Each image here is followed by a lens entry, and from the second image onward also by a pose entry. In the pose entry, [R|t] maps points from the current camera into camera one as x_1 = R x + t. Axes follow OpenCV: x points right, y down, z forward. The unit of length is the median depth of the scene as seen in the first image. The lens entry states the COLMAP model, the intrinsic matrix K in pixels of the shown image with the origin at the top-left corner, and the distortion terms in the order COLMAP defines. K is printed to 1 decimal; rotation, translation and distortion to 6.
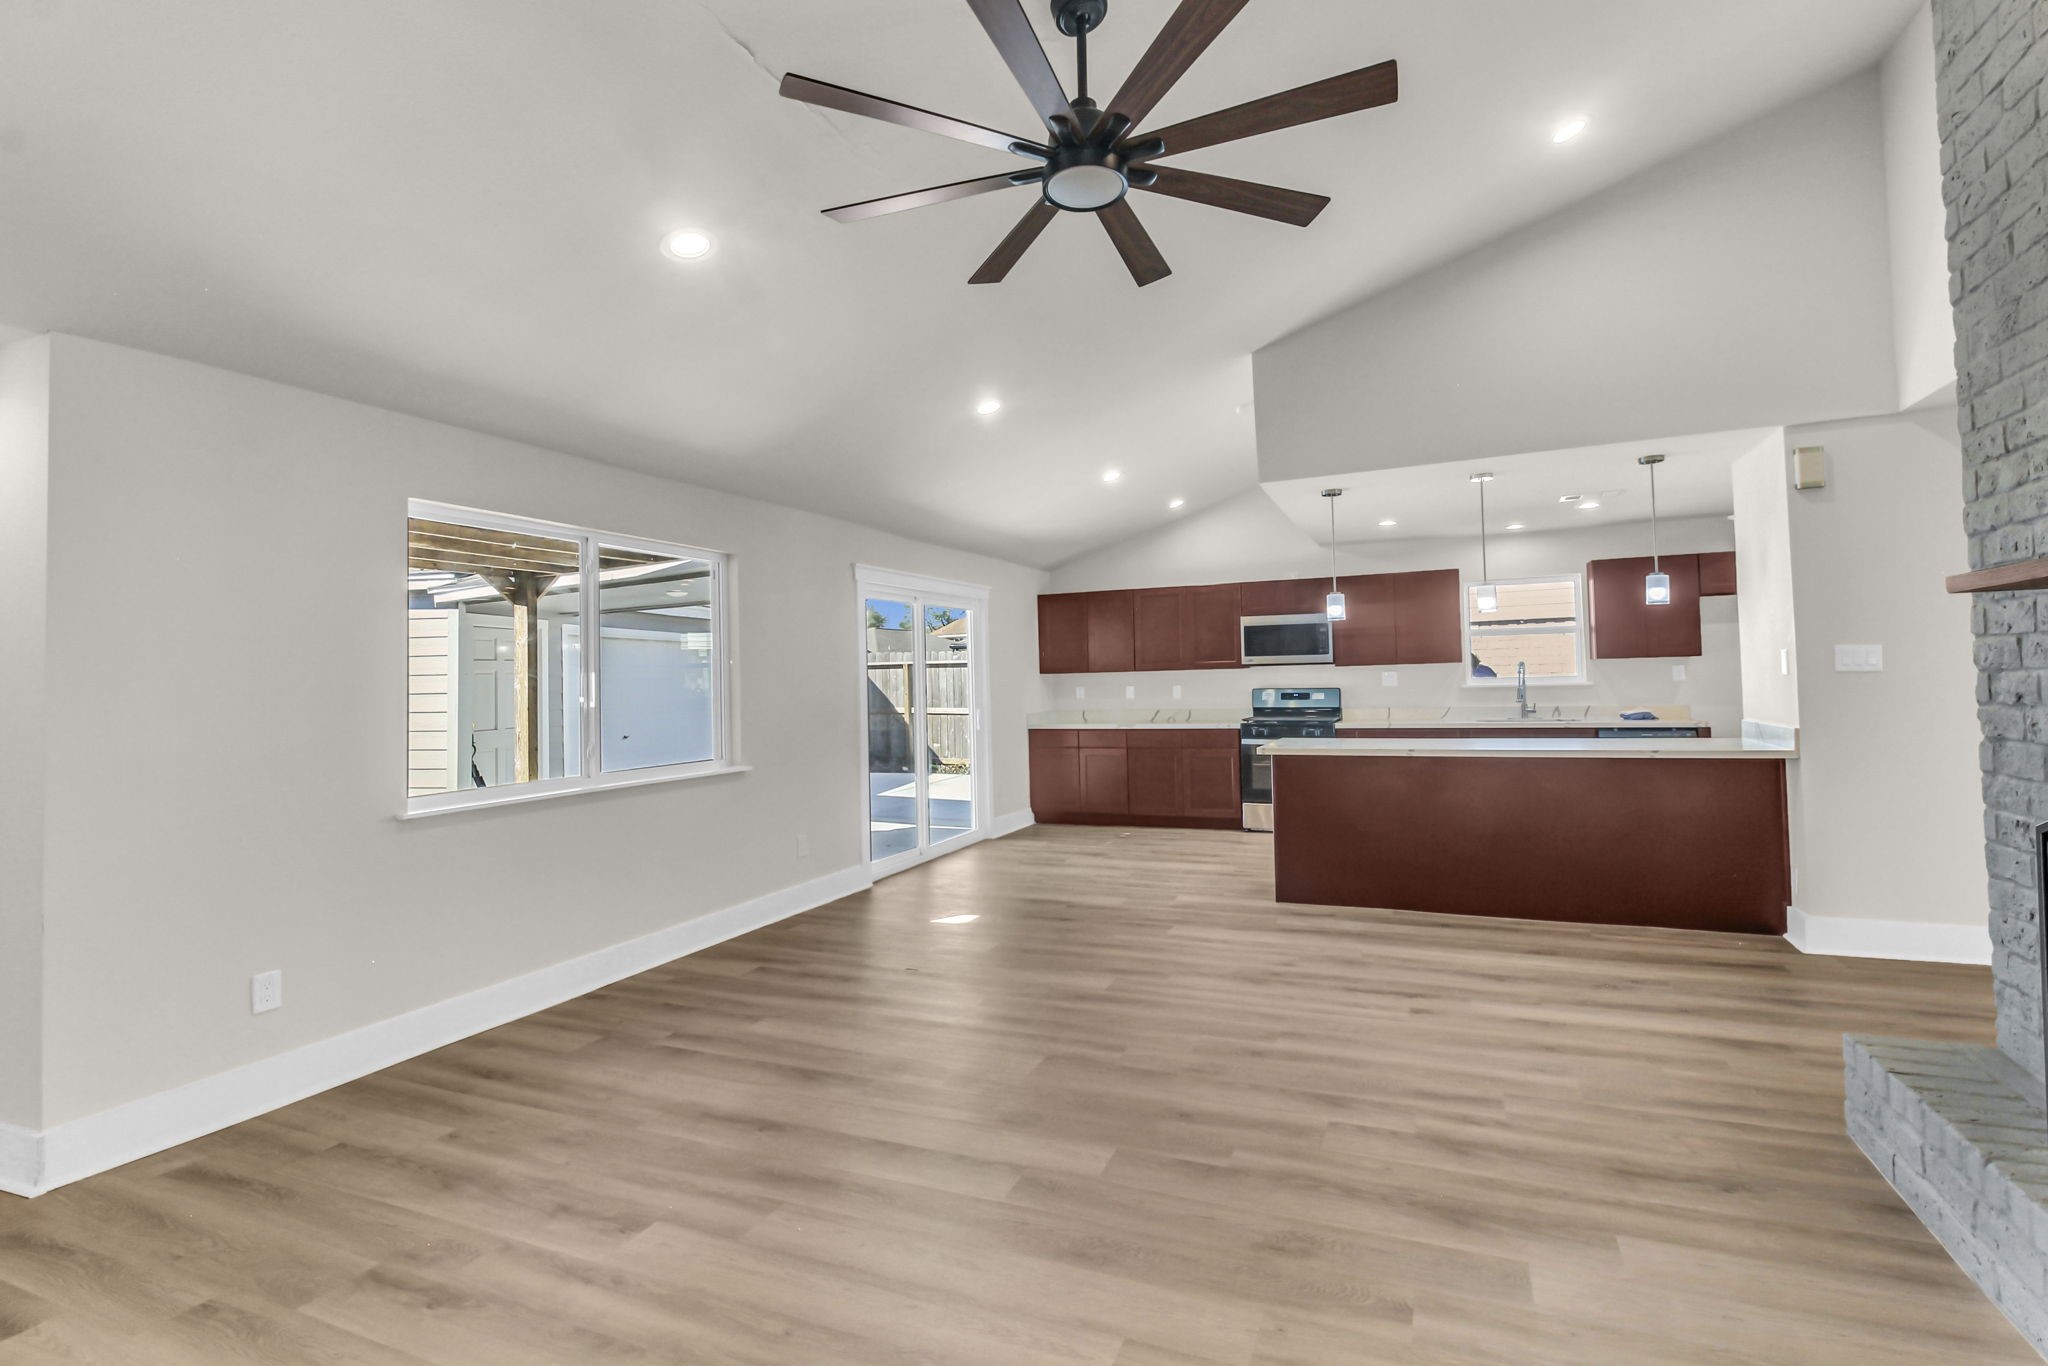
lens RADIAL K [[955.1, 0, 1057.2], [0, 955.1, 651.6], [0, 0, 1]] dist [0.010156, -0.005933]
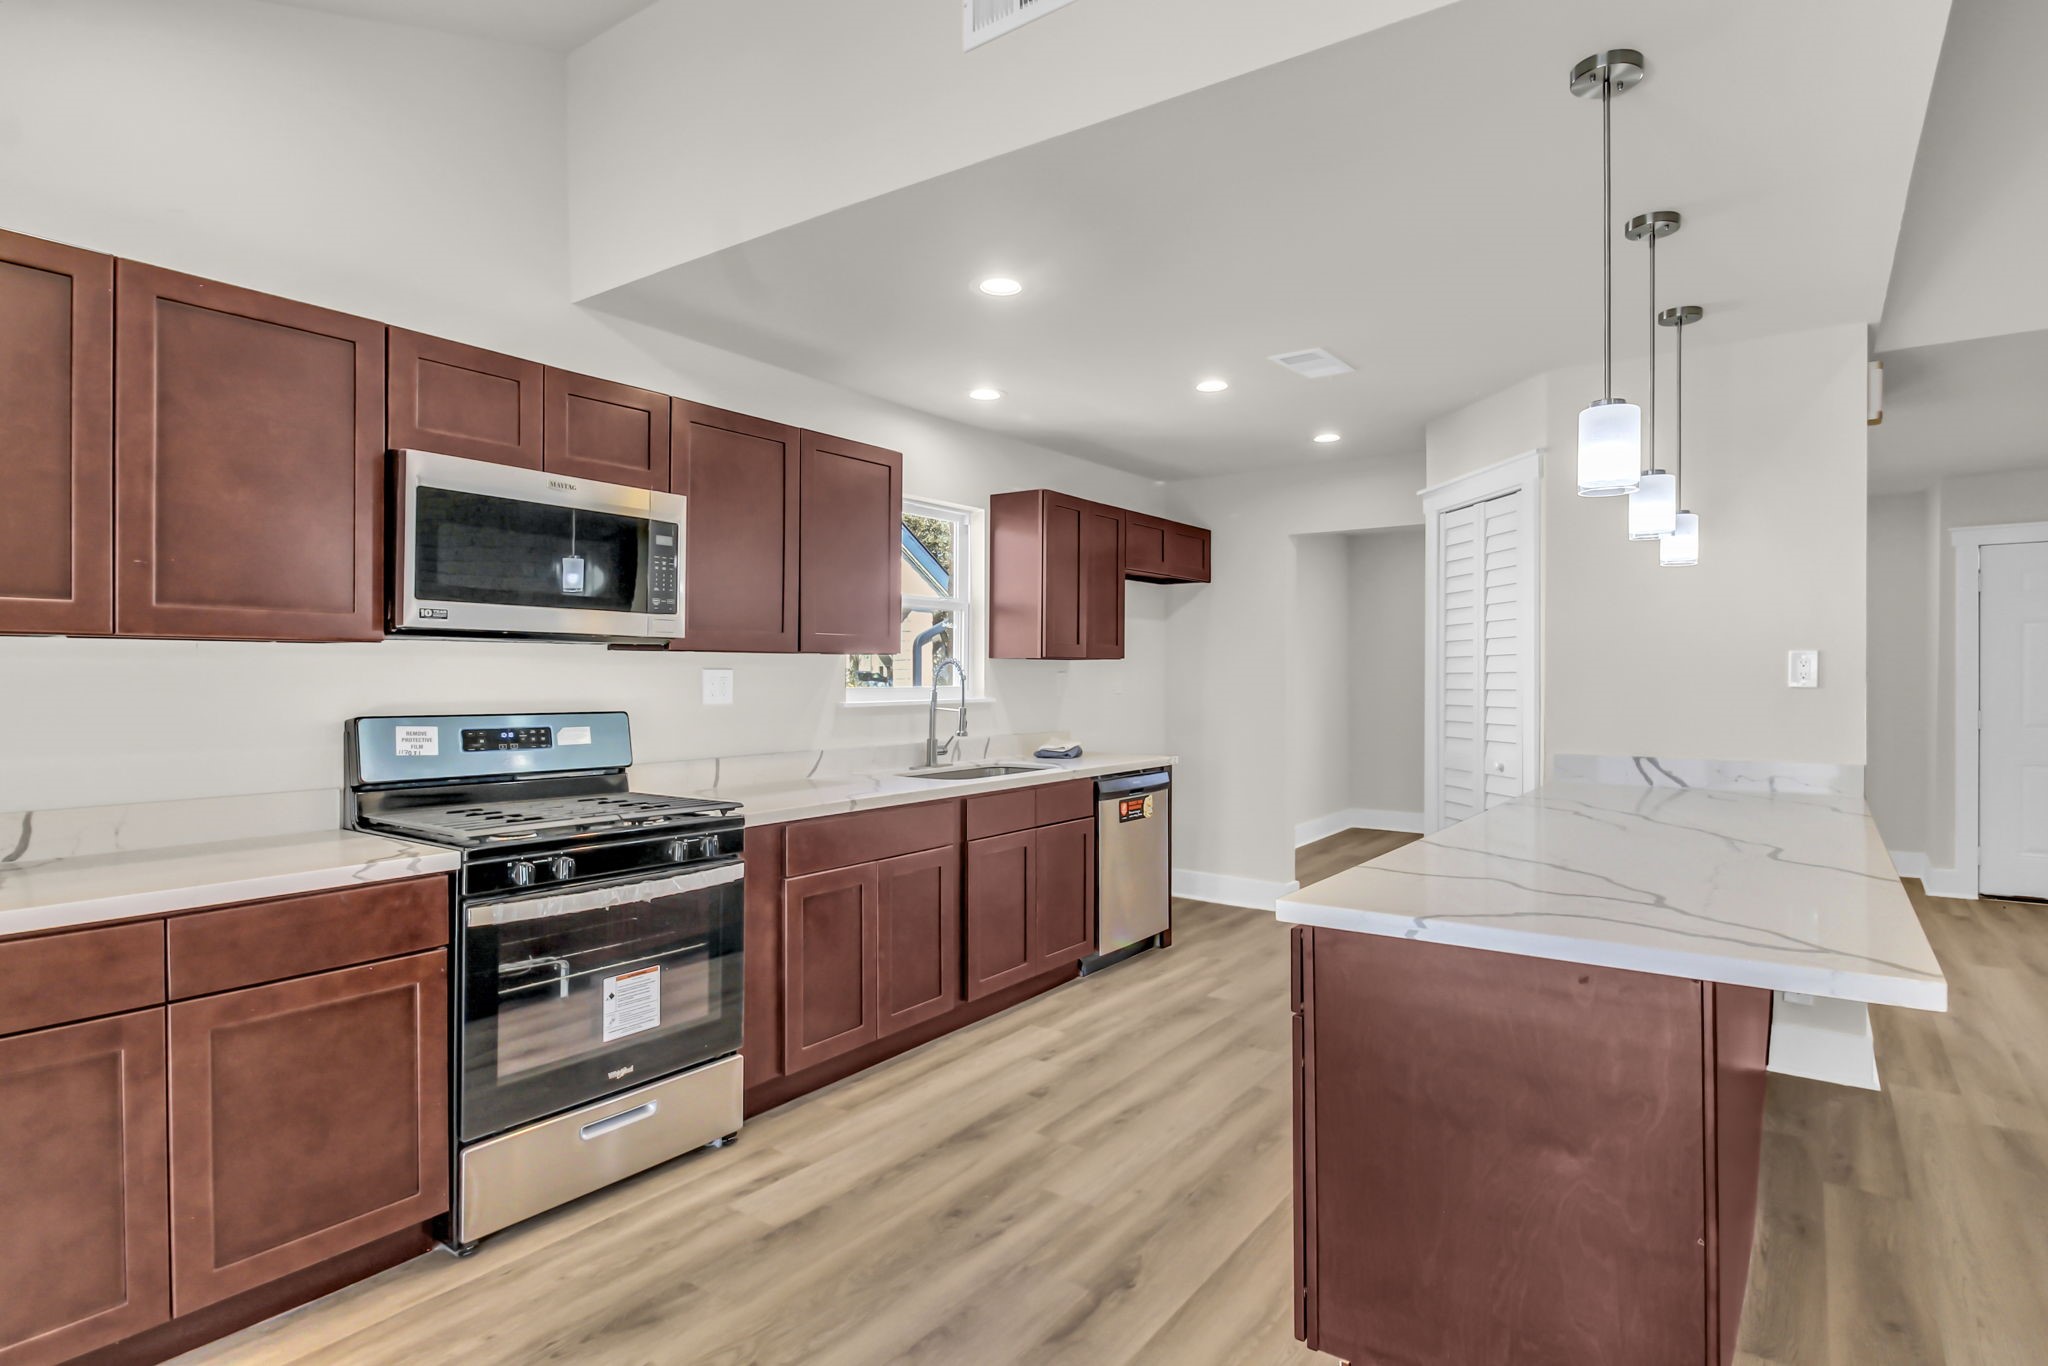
lens RADIAL K [[1055.3, 0, 1073.7], [0, 1055.3, 677.6], [0, 0, 1]] dist [0.021402, -0.012079]
pose [[0.226904, 0.023154, 0.973642, -0.058266], [-0.033264, 0.999318, -0.016012, 0.027877], [-0.973349, -0.028754, 0.227520, 0.794813]]
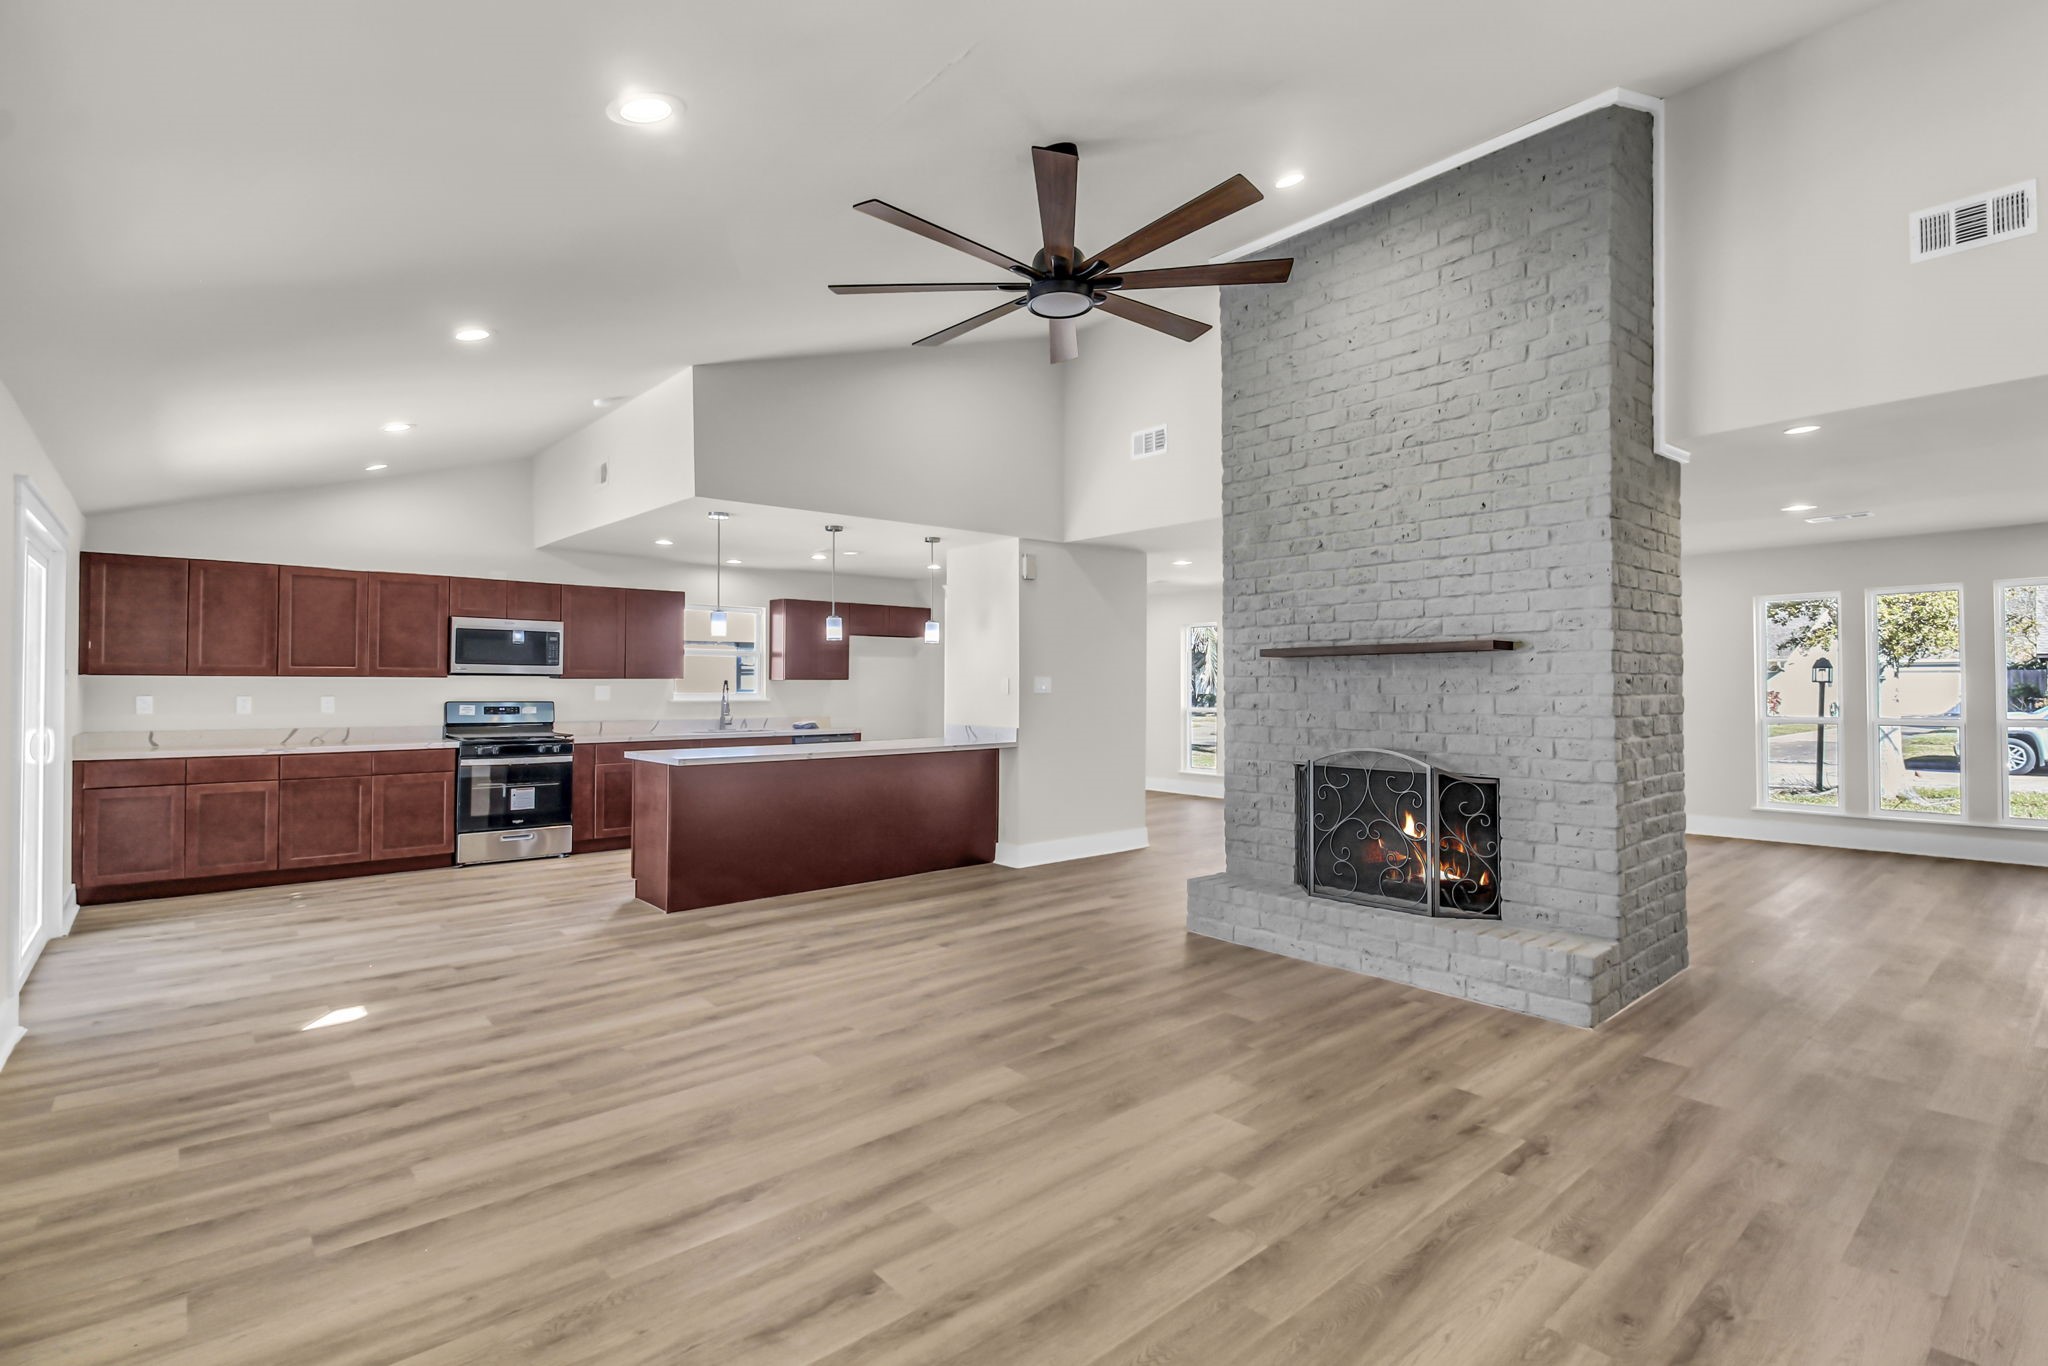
lens RADIAL K [[955.1, 0, 1072.6], [0, 955.1, 671.1], [0, 0, 1]] dist [0.010156, -0.005933]
pose [[0.426813, 0.040216, 0.903445, -0.364284], [-0.038943, 0.998901, -0.026067, 0.013396], [-0.903501, -0.024057, 0.427910, 0.140610]]
